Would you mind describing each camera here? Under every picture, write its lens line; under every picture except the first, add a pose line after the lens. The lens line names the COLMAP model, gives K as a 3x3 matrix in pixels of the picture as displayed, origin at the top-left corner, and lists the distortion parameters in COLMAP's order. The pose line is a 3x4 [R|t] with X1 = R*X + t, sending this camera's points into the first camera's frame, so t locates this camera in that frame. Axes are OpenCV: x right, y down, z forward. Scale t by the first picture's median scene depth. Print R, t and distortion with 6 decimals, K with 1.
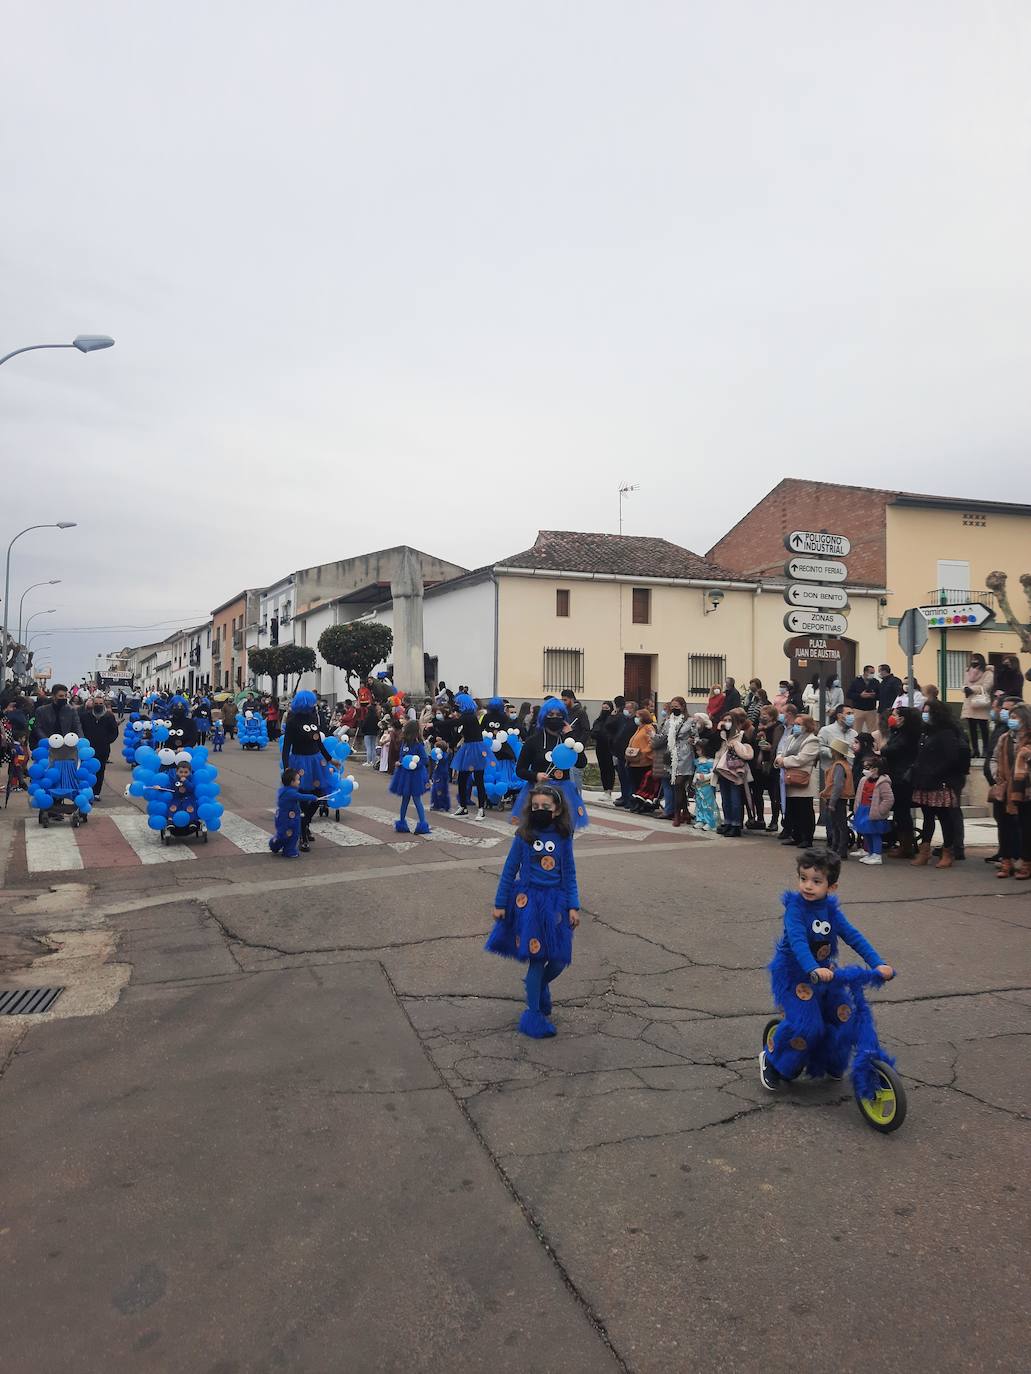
lens RADIAL K [[987.0, 0, 506.6], [0, 987.0, 677.0], [0, 0, 1]] dist [0.051621, -0.049143]
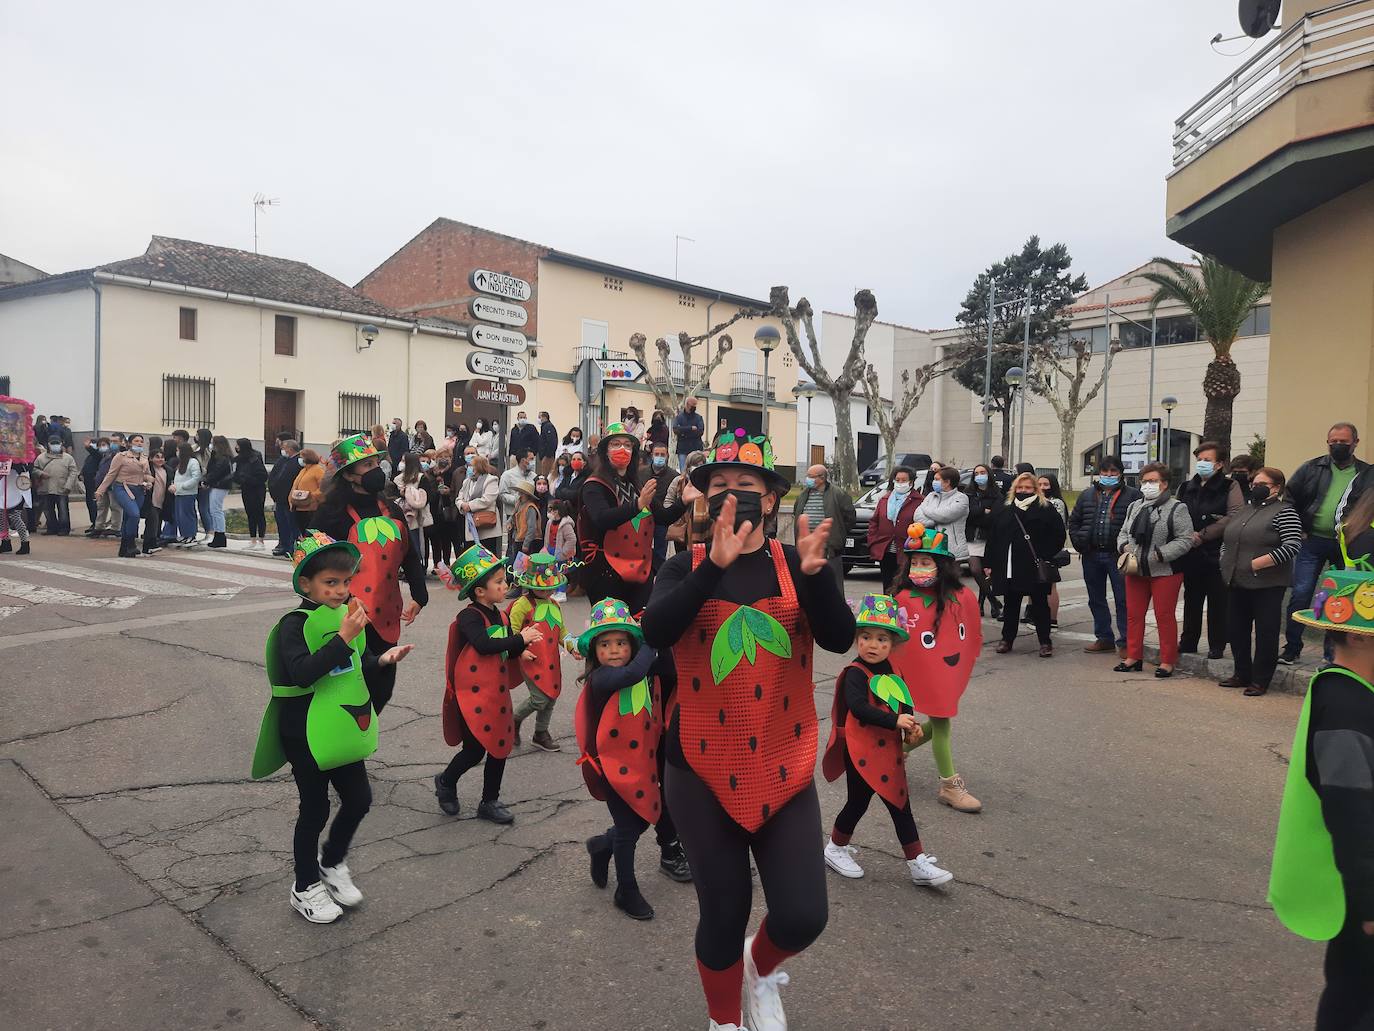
lens RADIAL K [[987.0, 0, 690.2], [0, 987.0, 520.6], [0, 0, 1]] dist [0.051621, -0.049143]
pose [[0.858655, -0.009483, 0.512466, -0.014152], [-0.040411, 0.995464, 0.086132, 0.002771], [-0.510958, -0.094667, 0.854377, 0.016704]]
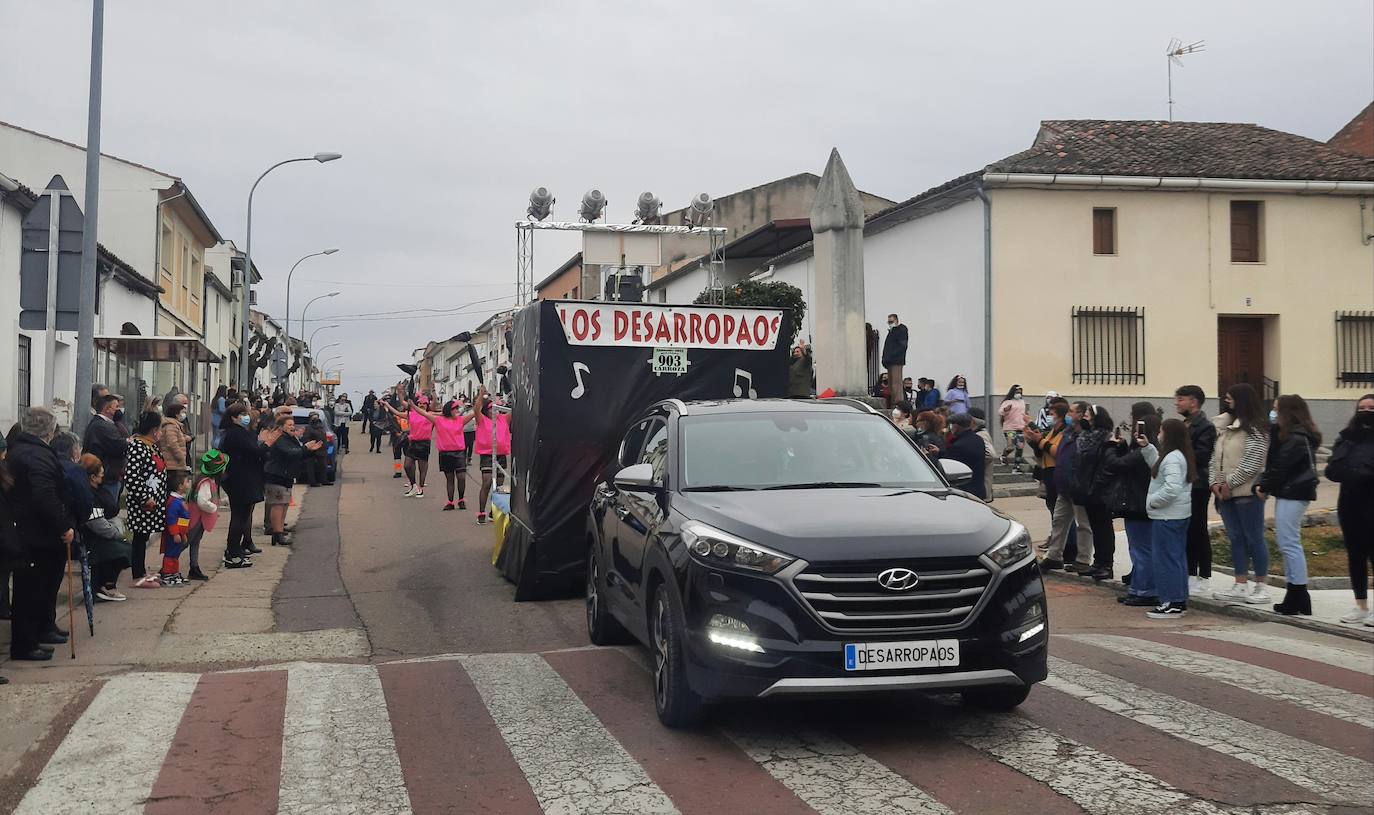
lens RADIAL K [[1313.8, 0, 695.5], [0, 1313.8, 378.5], [0, 0, 1]] dist [0.058815, 0.000000]
pose [[0.984877, -0.020409, -0.172050, -0.047753], [0.021061, 0.999776, 0.001964, 0.004708], [0.171972, -0.005558, 0.985086, 0.191033]]
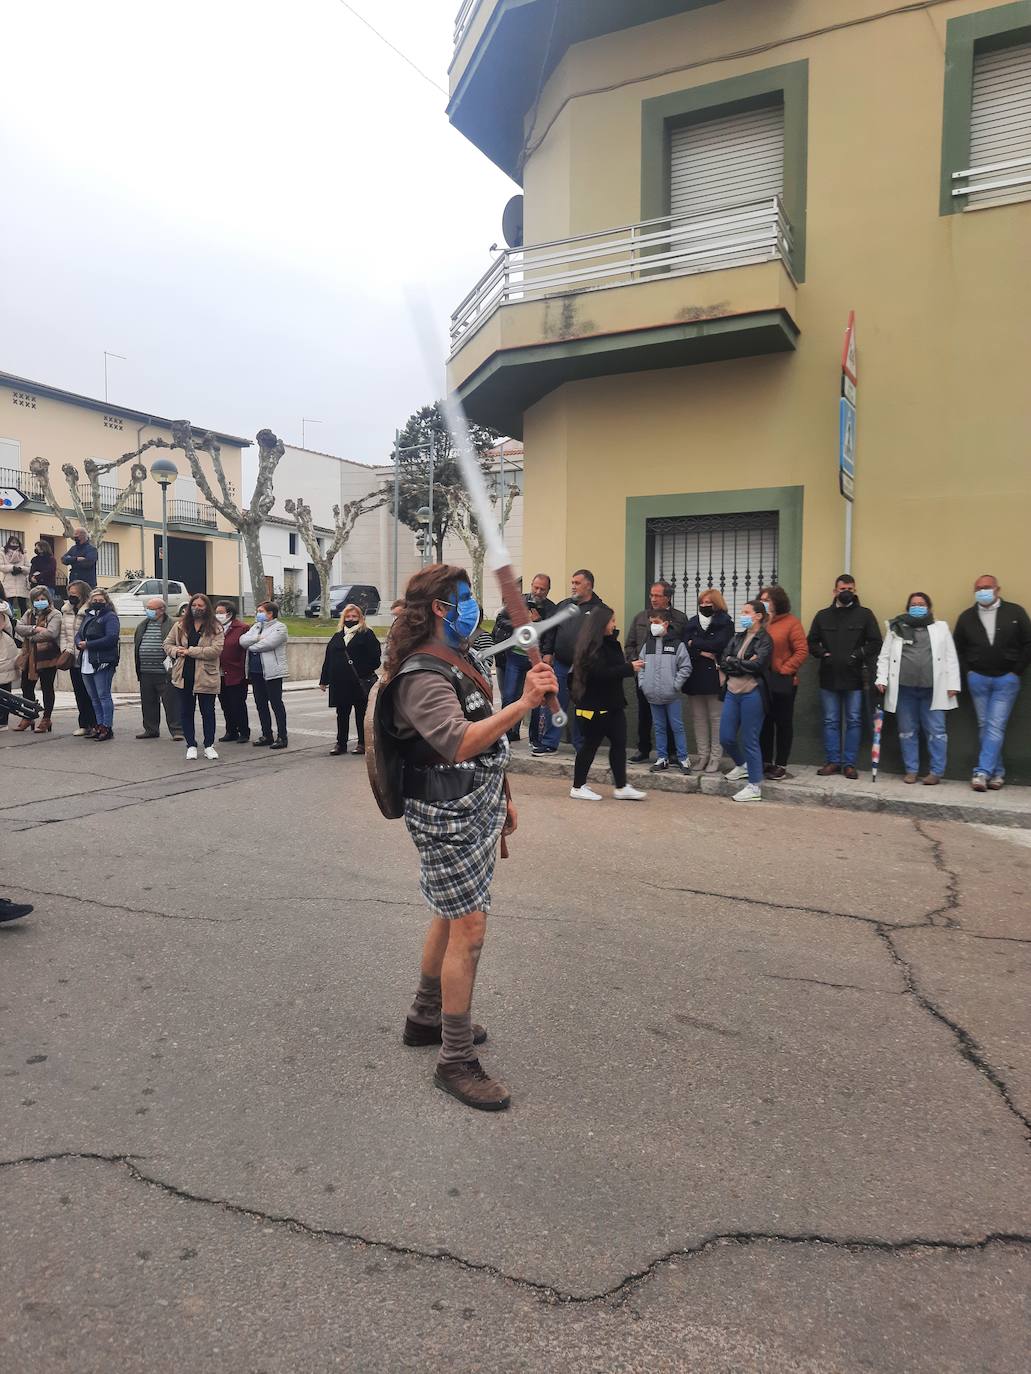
lens RADIAL K [[987.0, 0, 509.4], [0, 987.0, 691.2], [0, 0, 1]] dist [0.051621, -0.049143]
pose [[0.640214, -0.055058, 0.766221, -0.007243], [-0.048442, 0.992550, 0.111797, -0.002027], [-0.766668, -0.108691, 0.632777, -0.052670]]
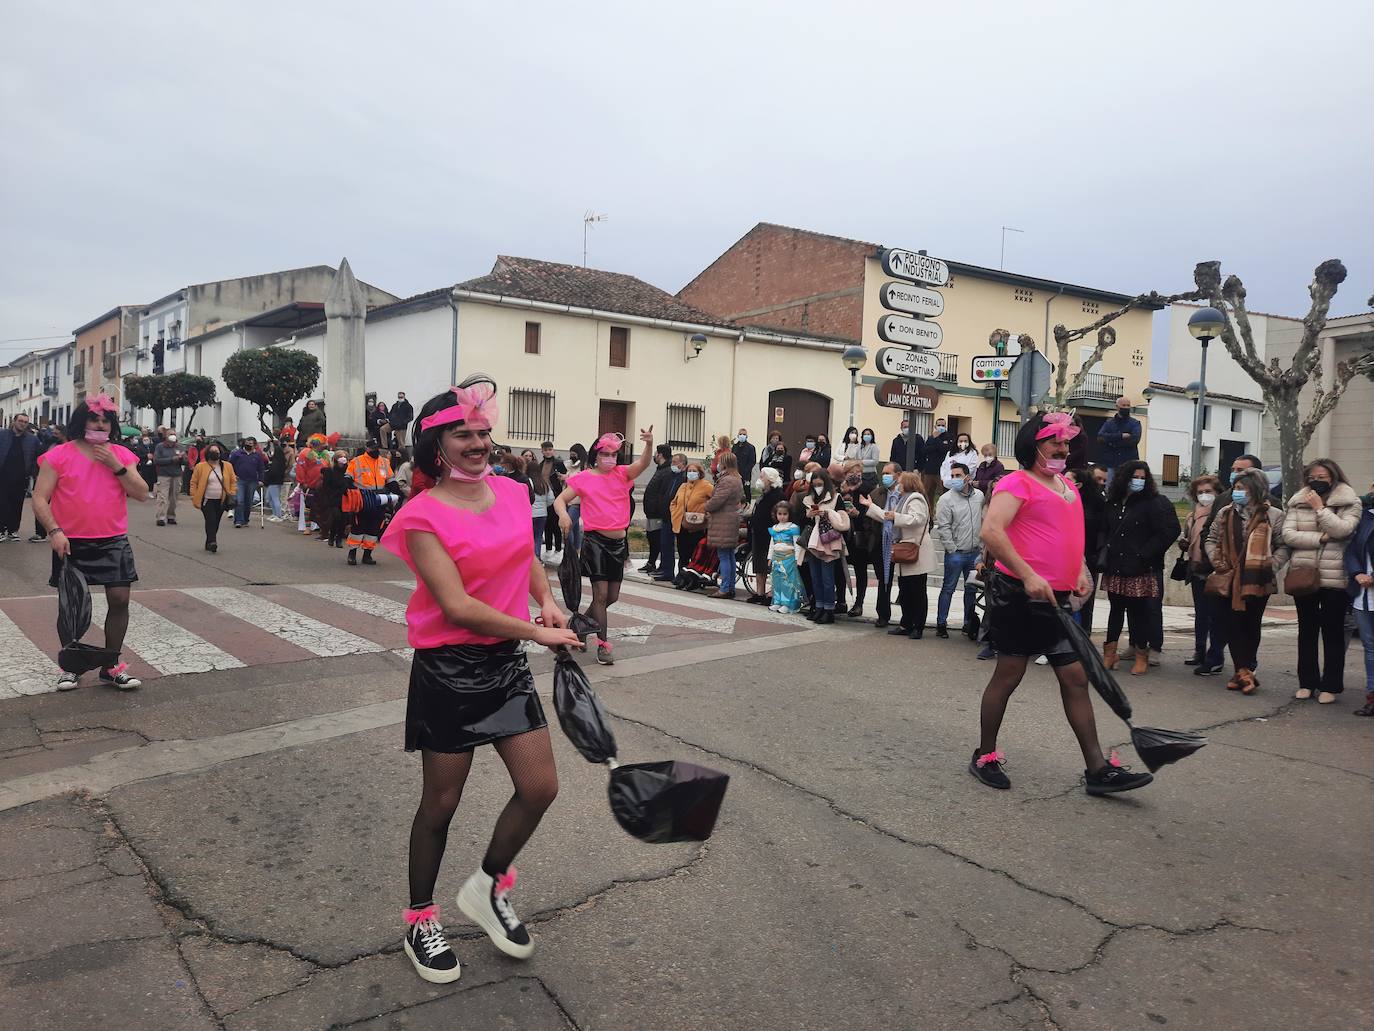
lens RADIAL K [[987.0, 0, 687.4], [0, 987.0, 507.9], [0, 0, 1]] dist [0.051621, -0.049143]
pose [[0.965385, 0.015178, 0.260388, -0.036566], [-0.035745, 0.996585, 0.074433, 0.004737], [-0.258369, -0.081164, 0.962631, 0.105889]]
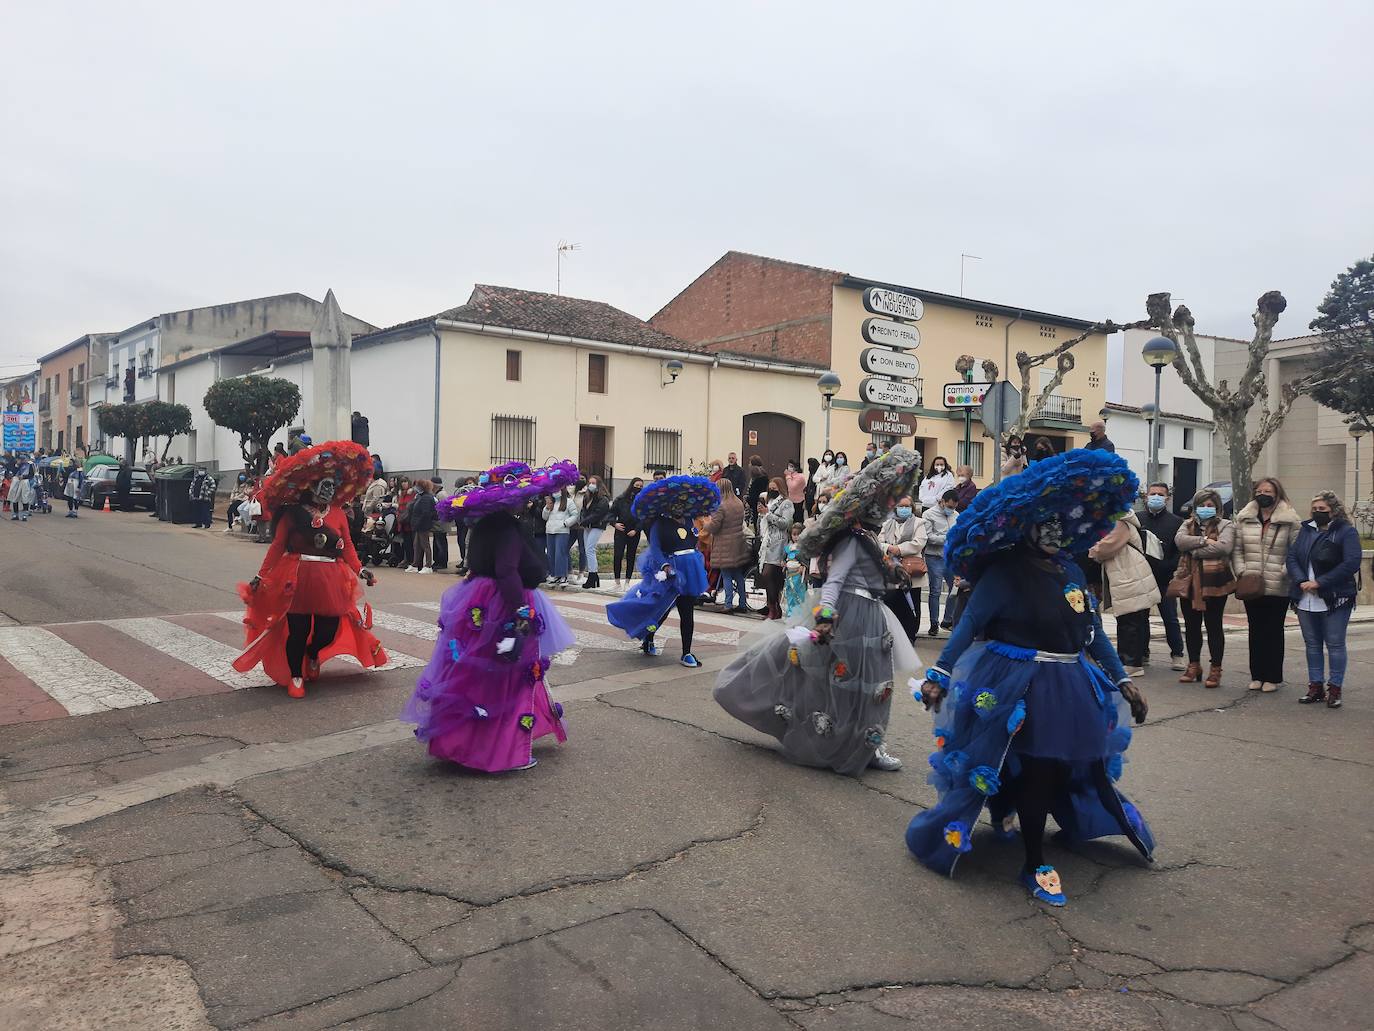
lens RADIAL K [[987.0, 0, 684.9], [0, 987.0, 506.6], [0, 0, 1]] dist [0.051621, -0.049143]
pose [[0.956145, 0.009637, 0.292734, -0.056097], [-0.025642, 0.998375, 0.050889, 0.003031], [-0.291768, -0.056163, 0.954839, 0.086326]]
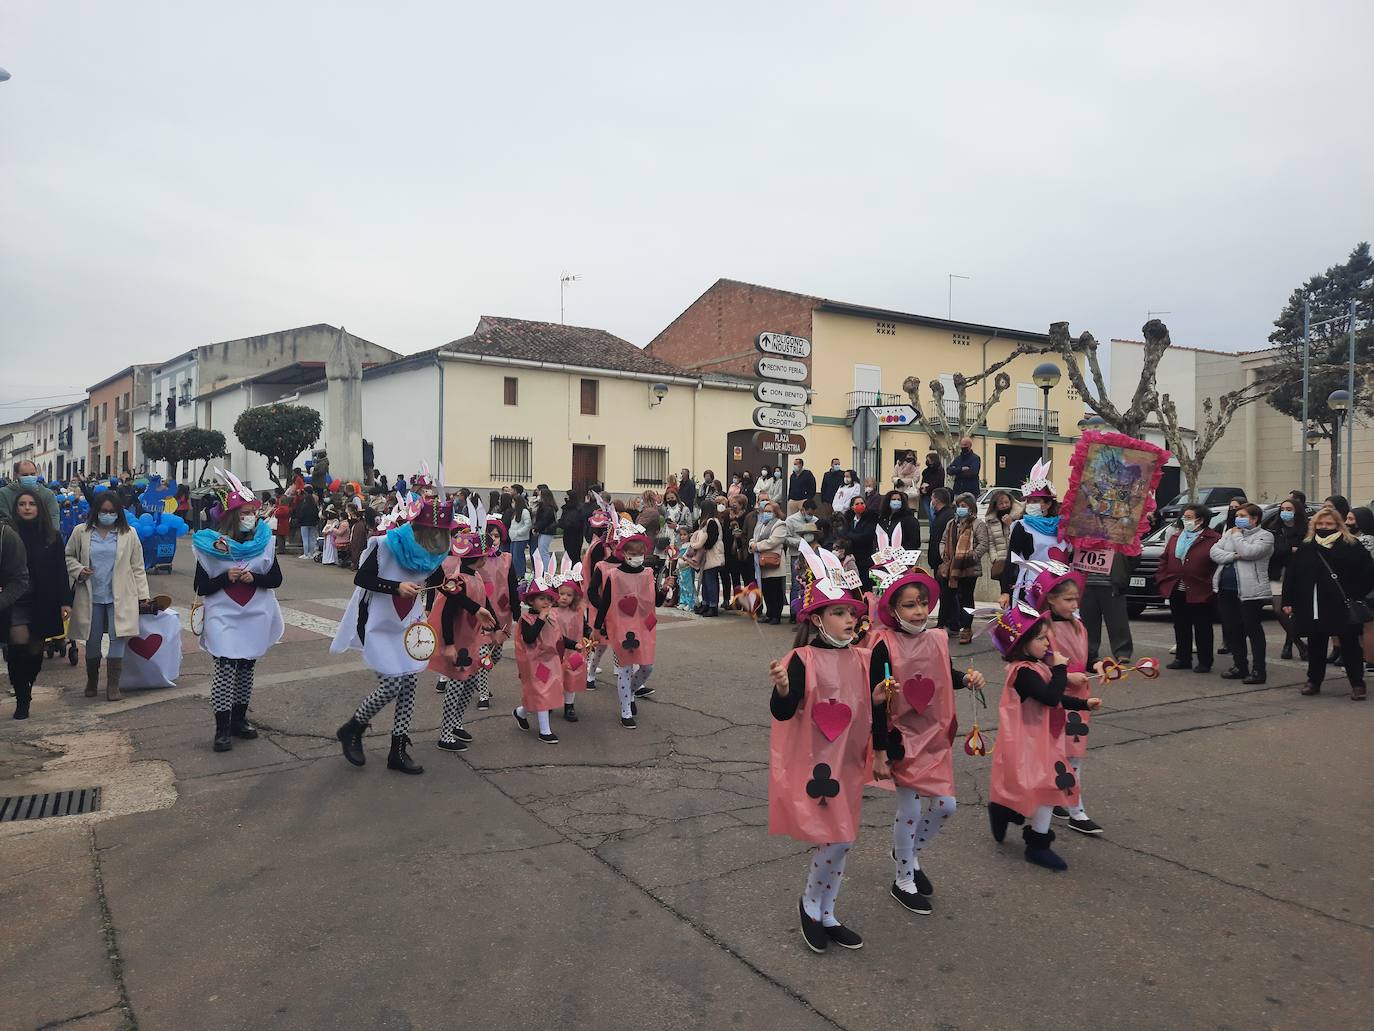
lens RADIAL K [[987.0, 0, 691.3], [0, 987.0, 514.6], [0, 0, 1]] dist [0.051621, -0.049143]
pose [[0.964901, -0.001198, 0.262610, -0.028644], [-0.011096, 0.998911, 0.045326, 0.000970], [-0.262378, -0.046649, 0.963837, -0.007858]]
